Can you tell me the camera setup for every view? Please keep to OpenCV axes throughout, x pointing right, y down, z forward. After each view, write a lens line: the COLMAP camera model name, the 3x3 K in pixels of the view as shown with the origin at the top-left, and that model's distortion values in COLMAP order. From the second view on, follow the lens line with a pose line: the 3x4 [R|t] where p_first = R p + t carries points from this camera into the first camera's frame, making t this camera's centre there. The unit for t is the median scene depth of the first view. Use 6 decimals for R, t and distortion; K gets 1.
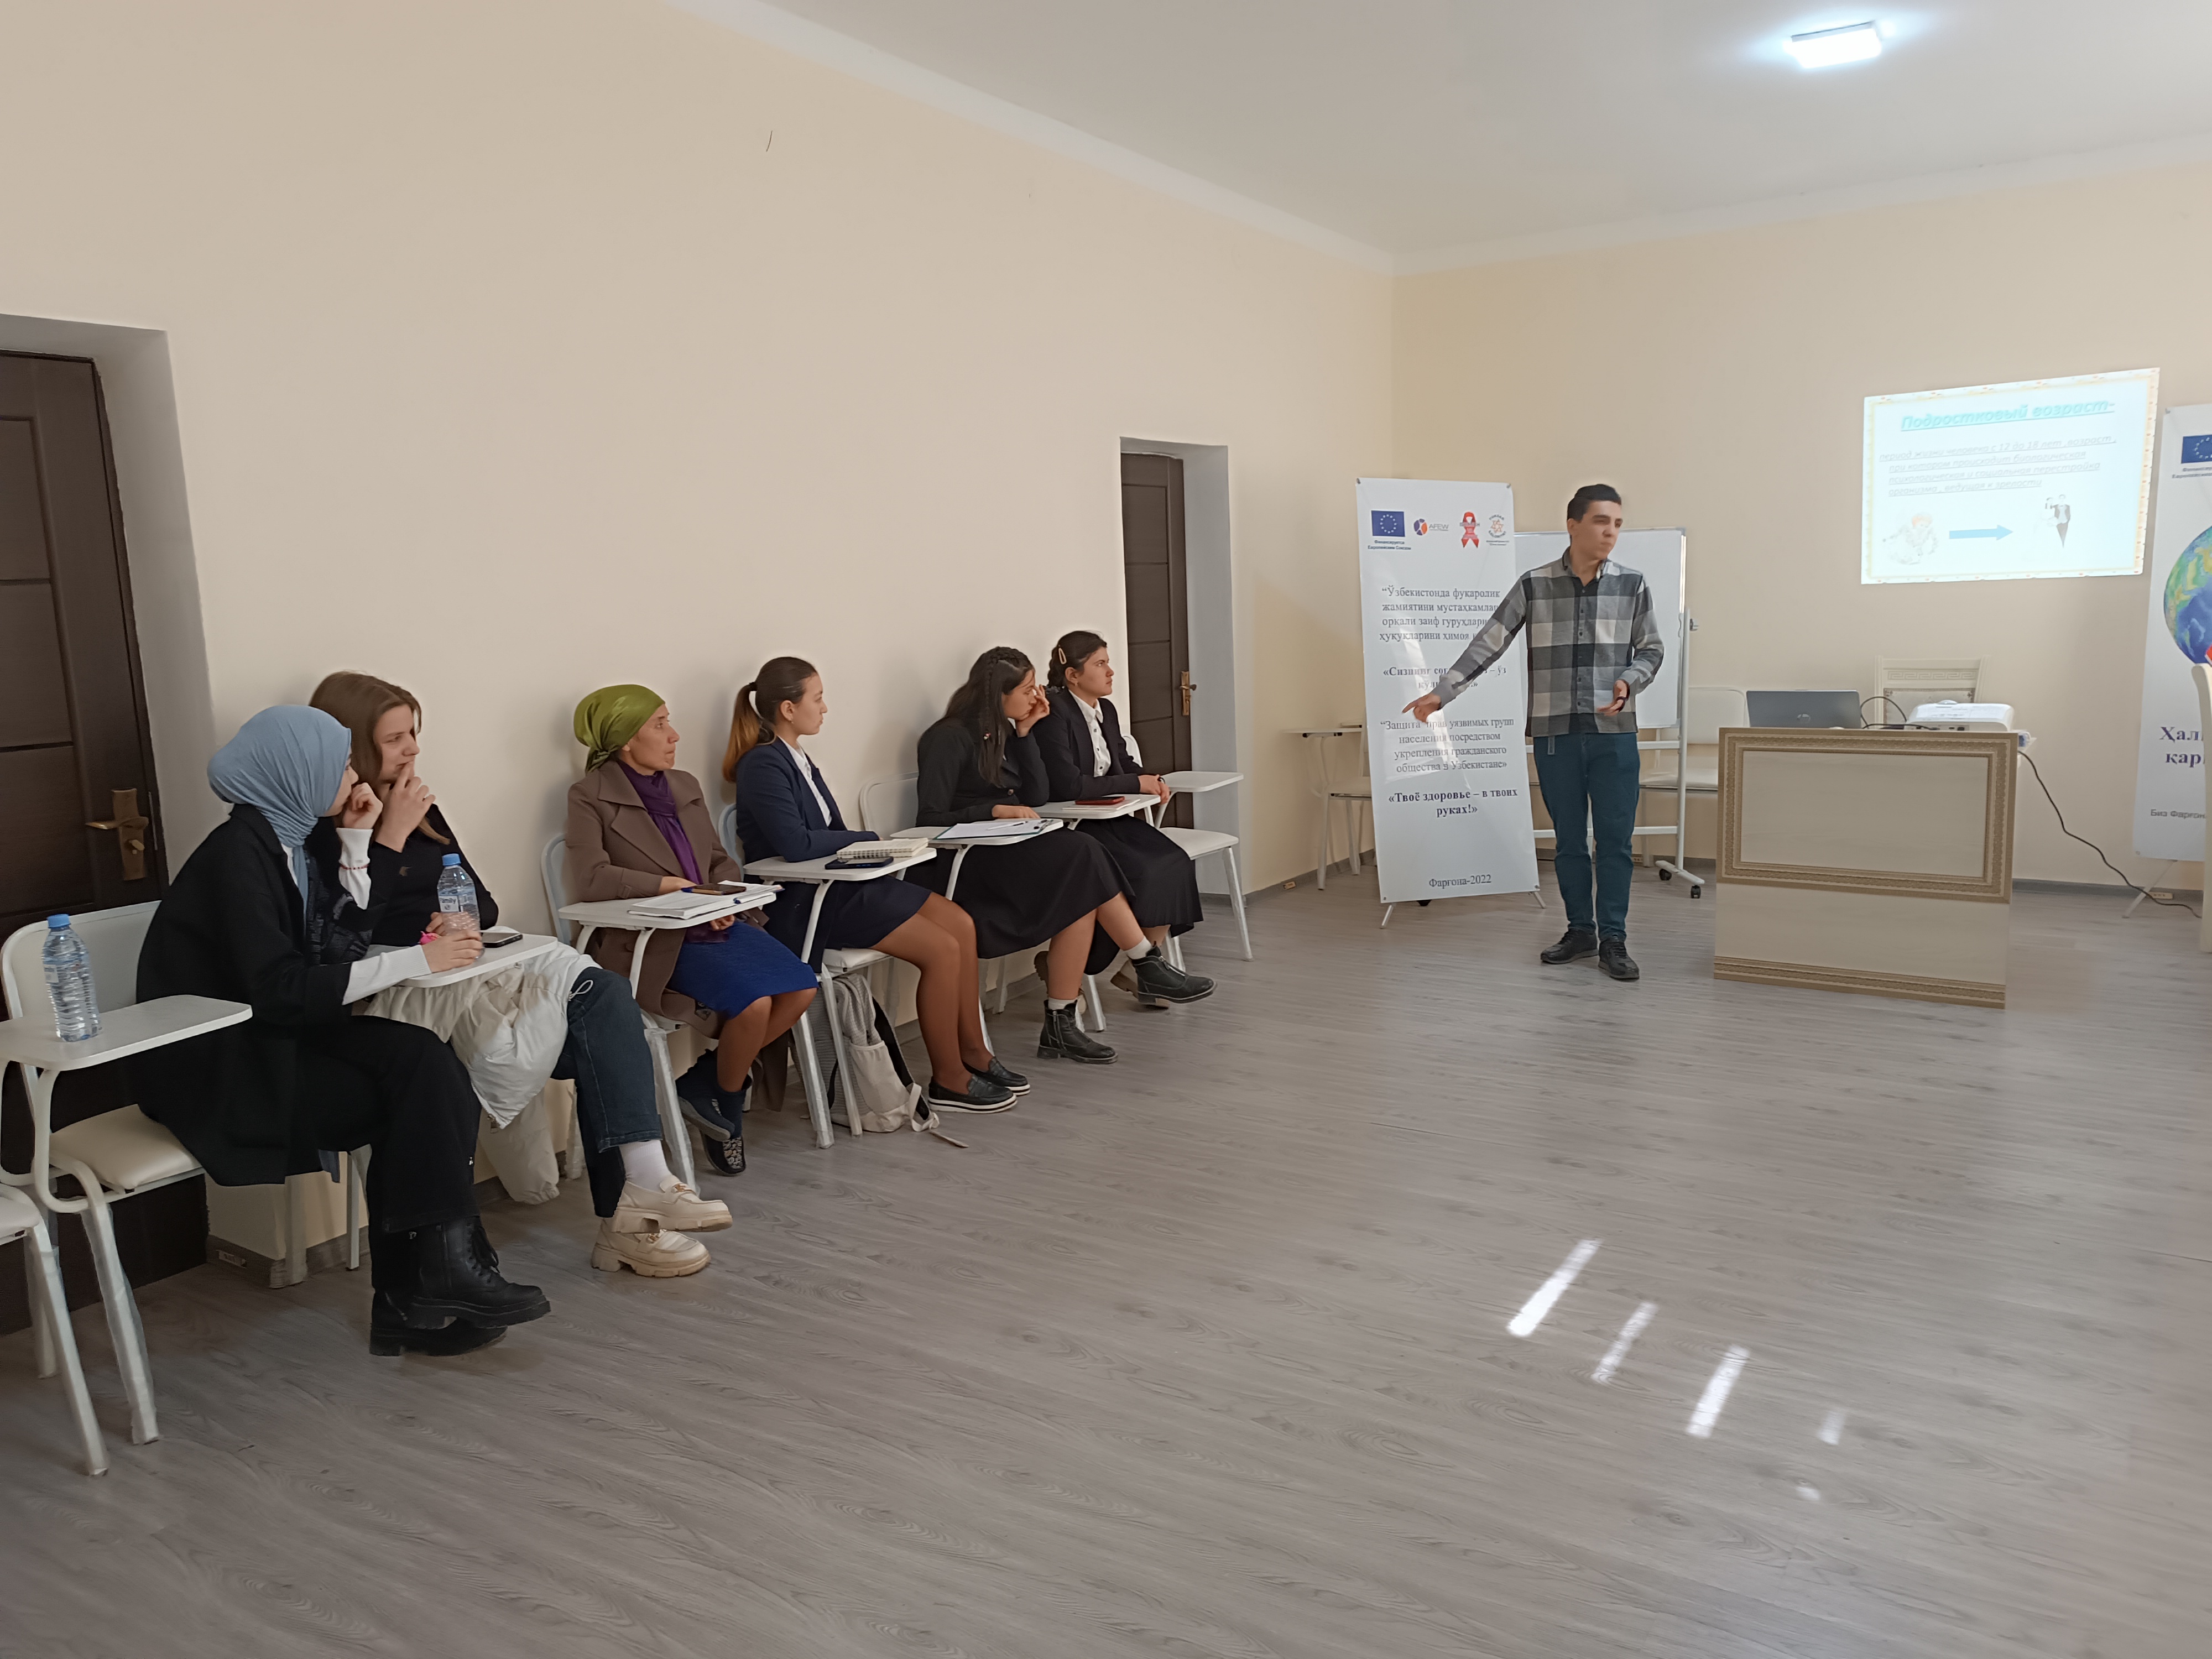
lens RADIAL K [[1574.3, 0, 1071.6], [0, 1574.3, 816.5], [0, 0, 1]] dist [0.025566, -0.041987]
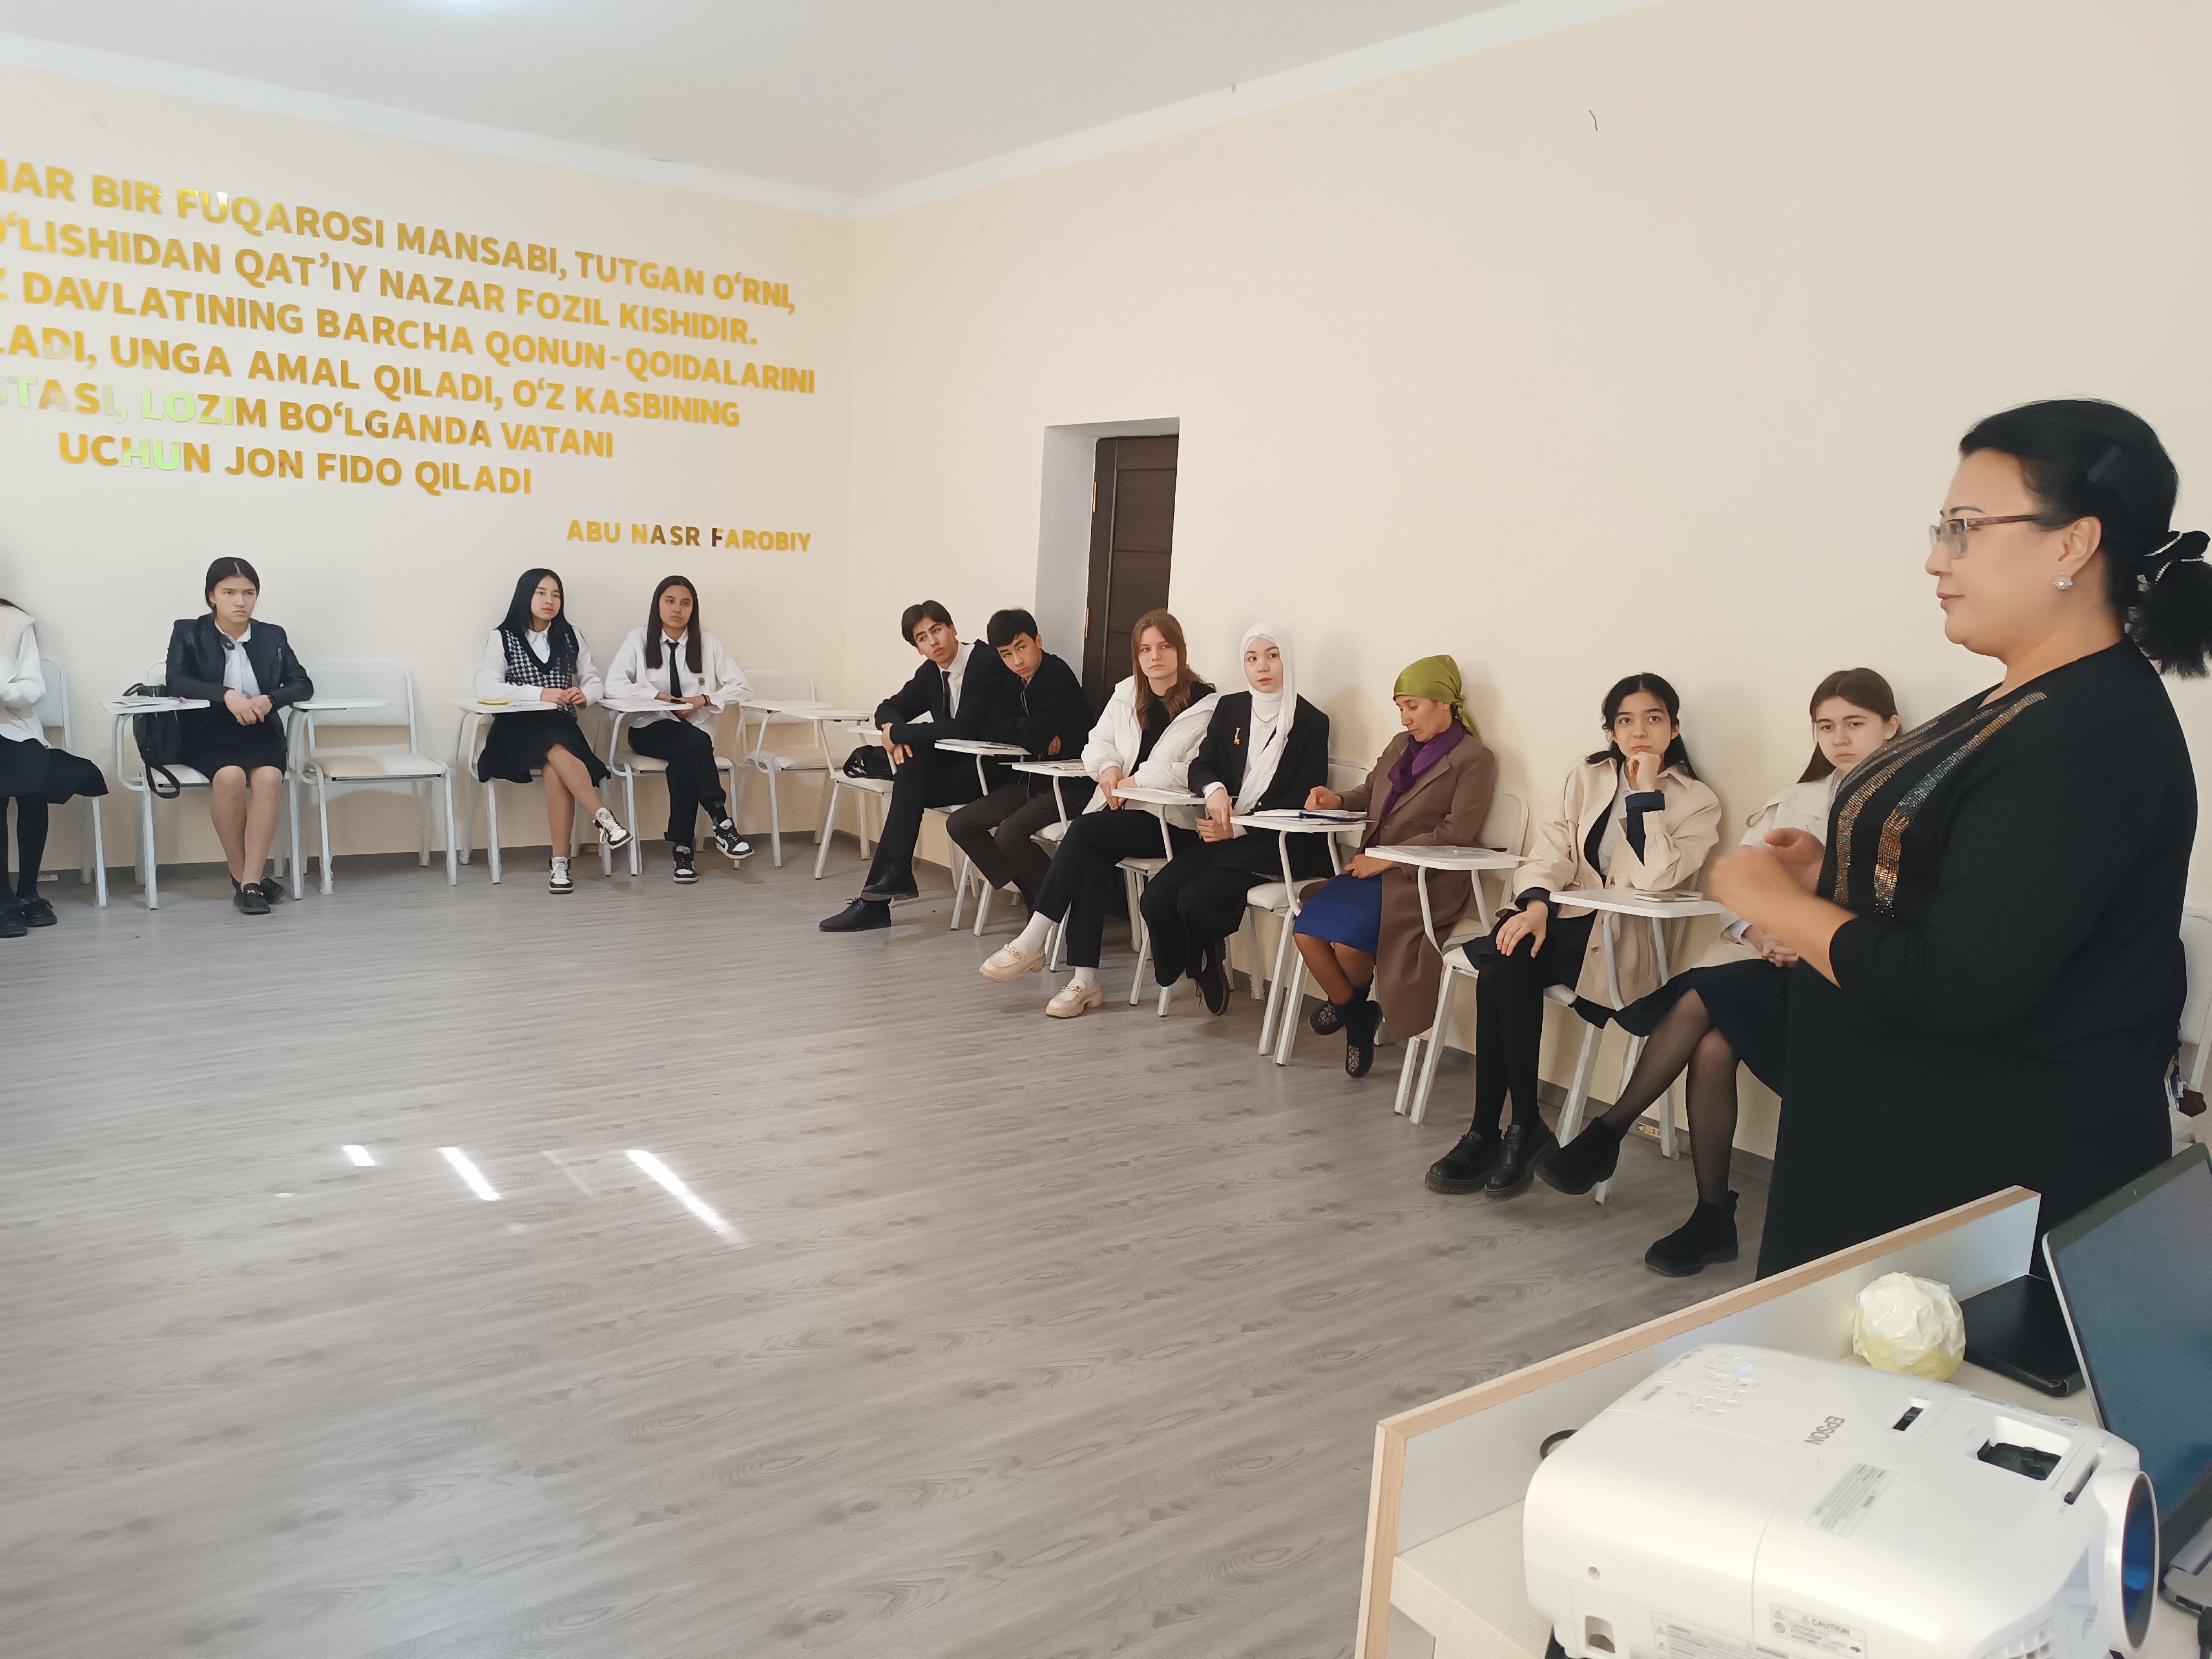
lens RADIAL K [[1573.0, 0, 1106.0], [0, 1573.0, 829.5], [0, 0, 1]] dist [0.013129, -0.011481]
pose [[-0.317879, 0.180066, -0.930875, 1.260788], [-0.179854, 0.952522, 0.245671, -0.285389], [0.930917, 0.245515, -0.270401, 1.590929]]
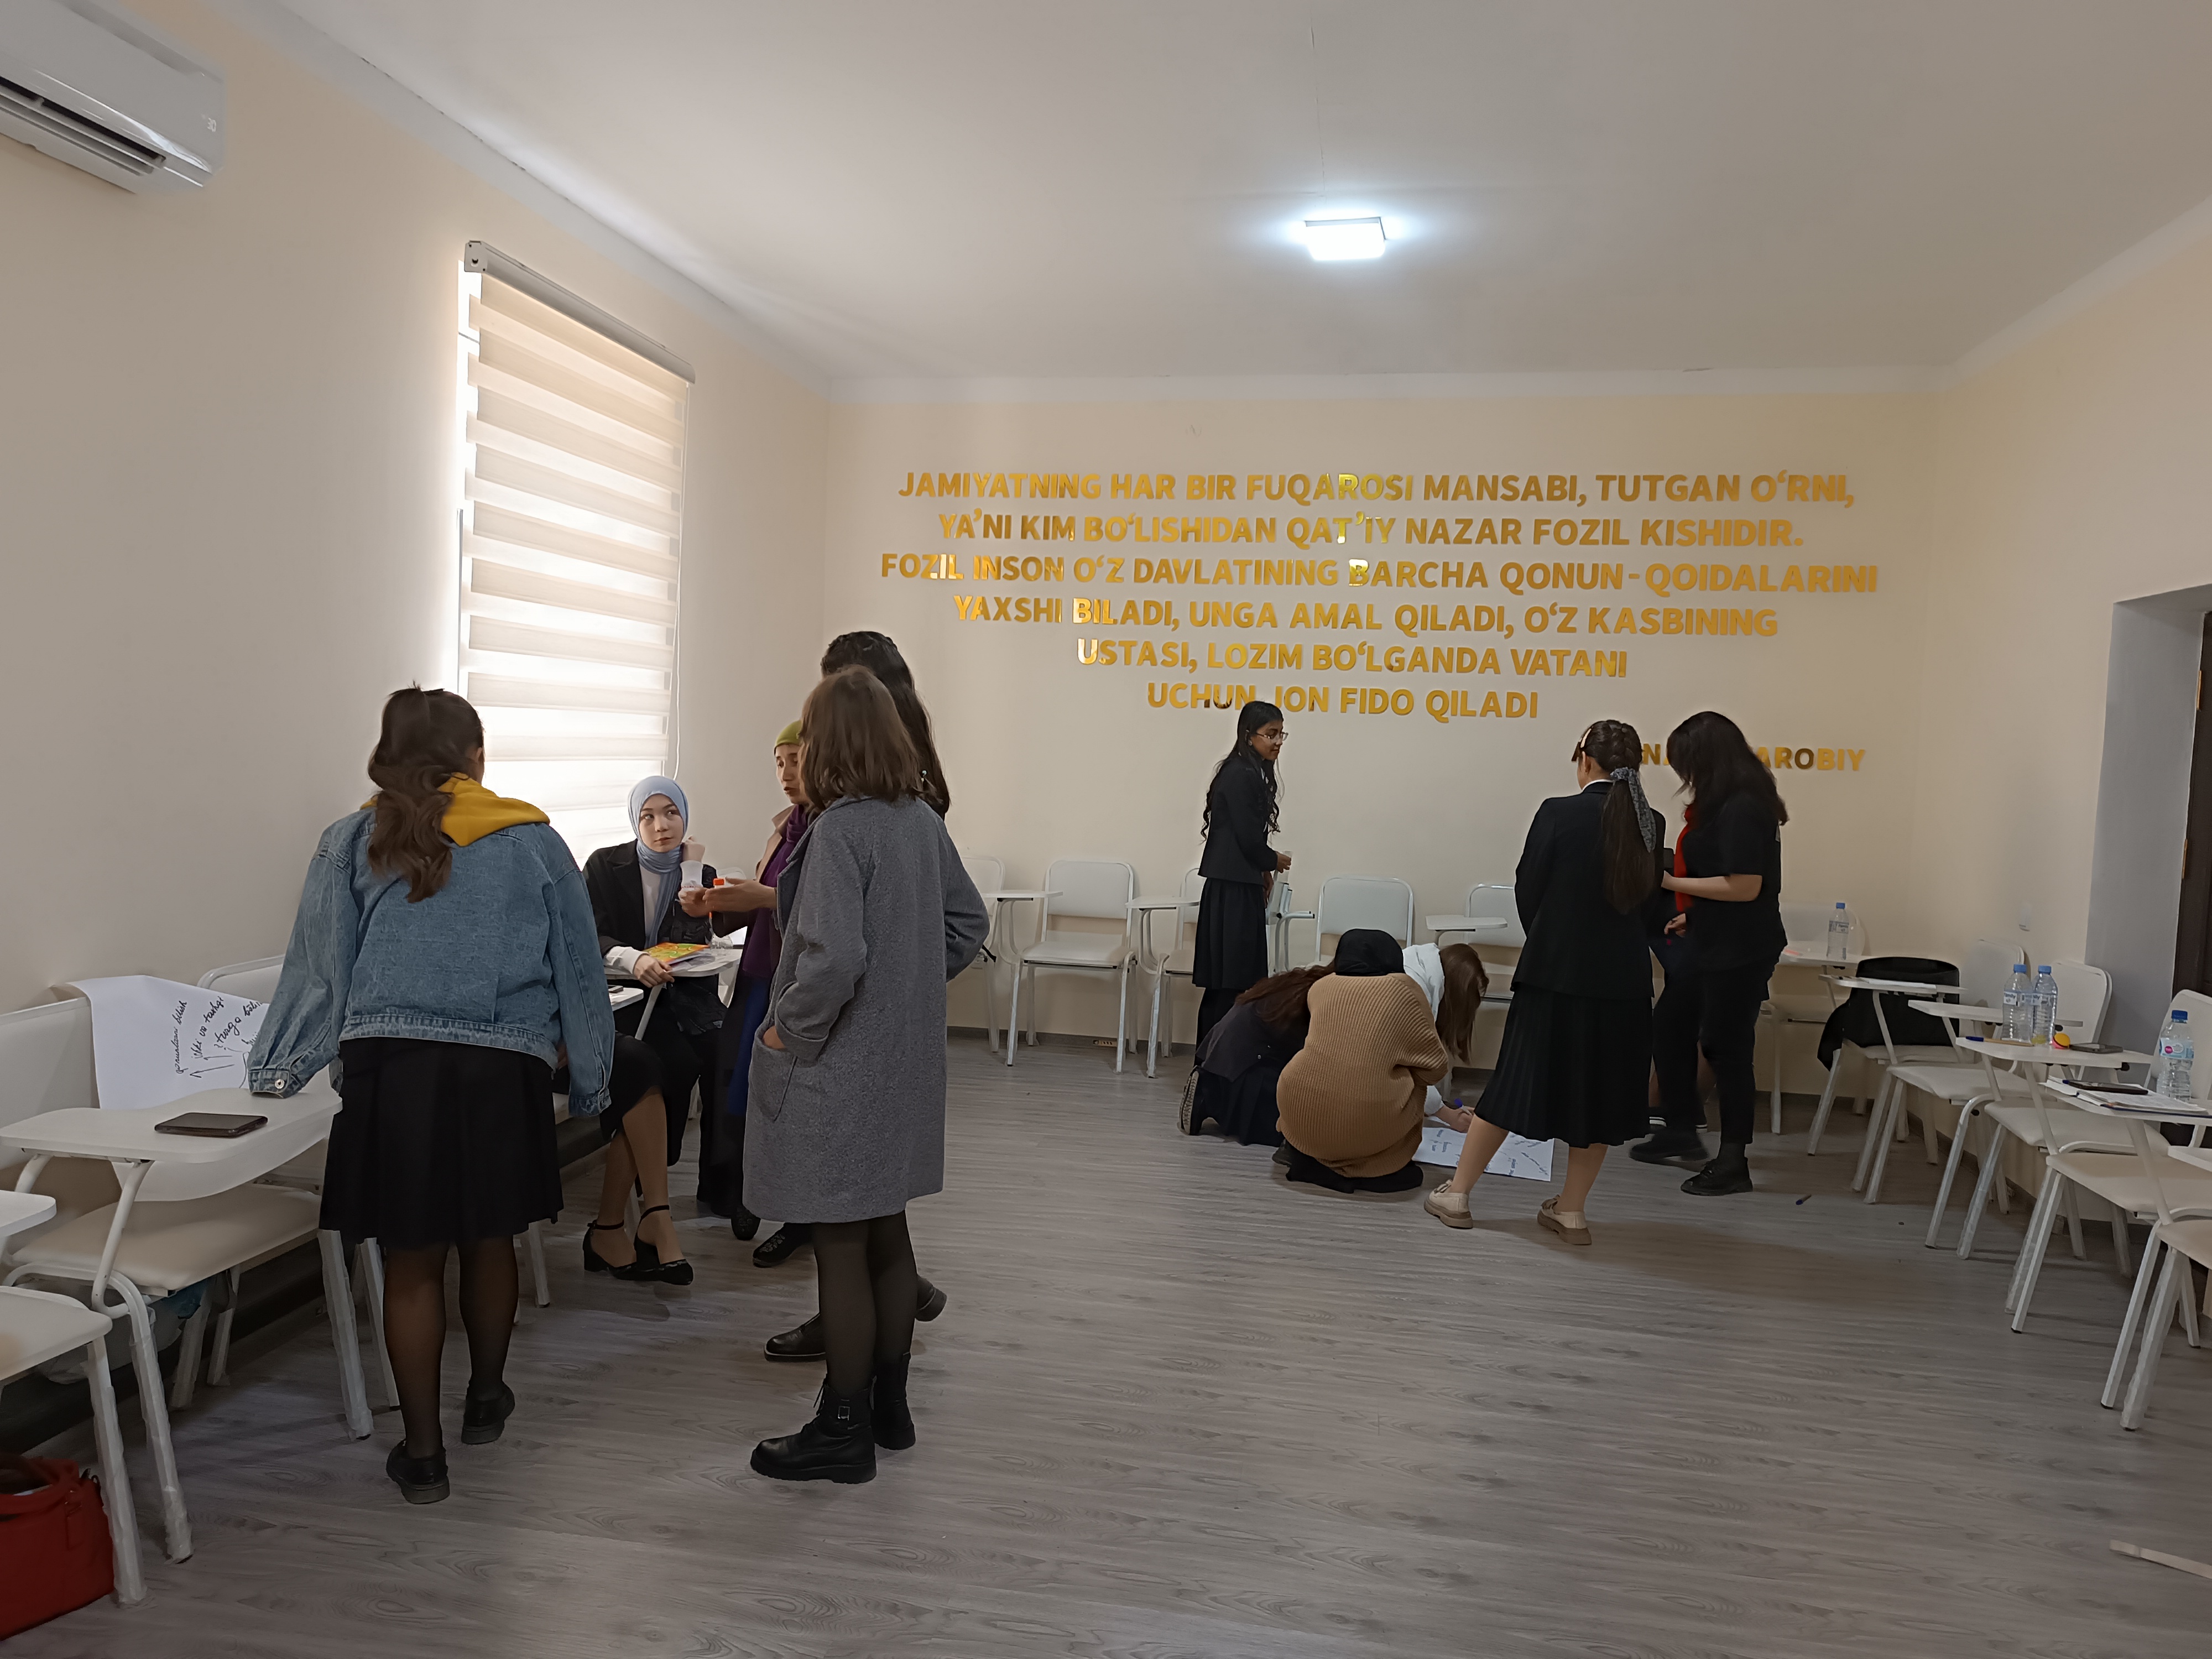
lens RADIAL K [[1559.1, 0, 1067.9], [0, 1559.1, 823.4], [0, 0, 1]] dist [0.011276, -0.014946]
pose [[-0.910036, 0.031811, -0.413308, 0.867350], [-0.059413, 0.976748, 0.205994, -0.312486], [0.410250, 0.212018, -0.886985, 1.831281]]
